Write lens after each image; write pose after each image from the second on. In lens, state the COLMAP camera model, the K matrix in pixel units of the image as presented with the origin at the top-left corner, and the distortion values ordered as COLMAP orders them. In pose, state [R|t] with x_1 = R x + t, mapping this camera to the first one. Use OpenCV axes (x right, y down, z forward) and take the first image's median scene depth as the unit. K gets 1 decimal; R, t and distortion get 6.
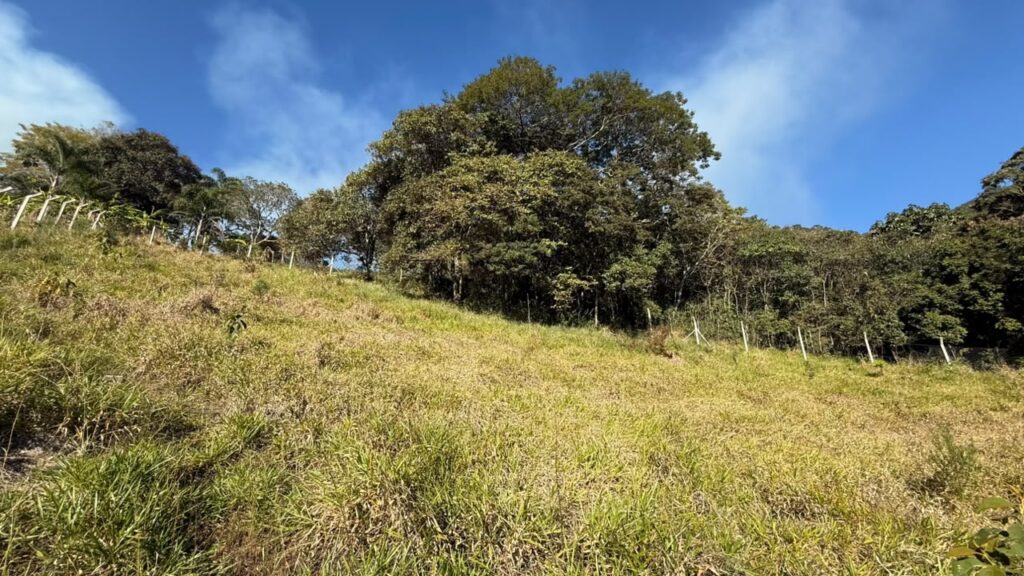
lens RADIAL K [[409.6, 0, 508.6], [0, 409.6, 289.6], [0, 0, 1]] dist [0.002447, -0.000508]
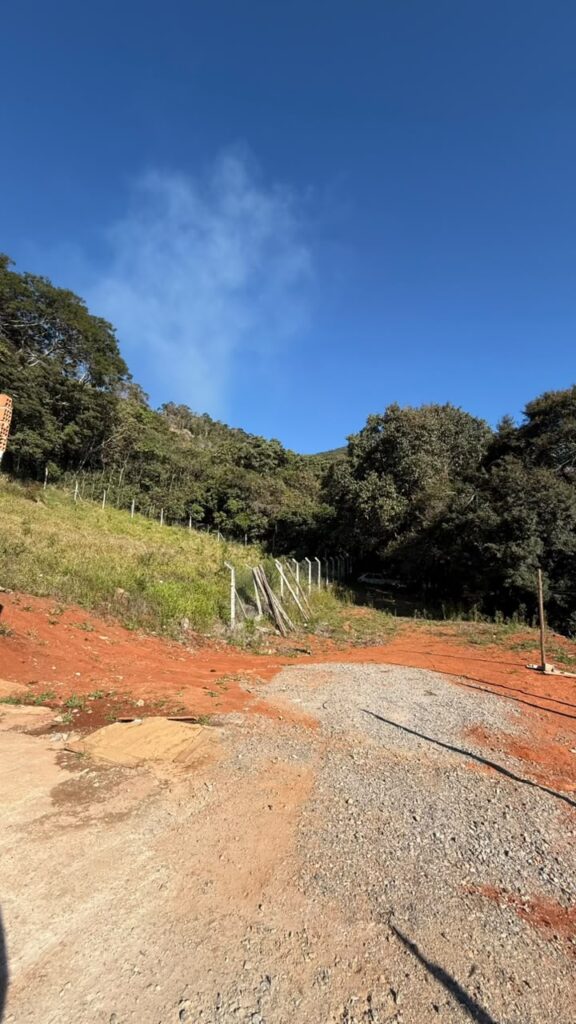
lens RADIAL K [[409.6, 0, 289.2], [0, 409.6, 510.3], [0, 0, 1]] dist [0.002447, -0.000508]
pose [[0.717538, 0.163595, 0.677035, 0.017229], [-0.260494, 0.964517, 0.043018, -0.104502], [-0.645974, -0.207231, 0.734692, -0.659646]]
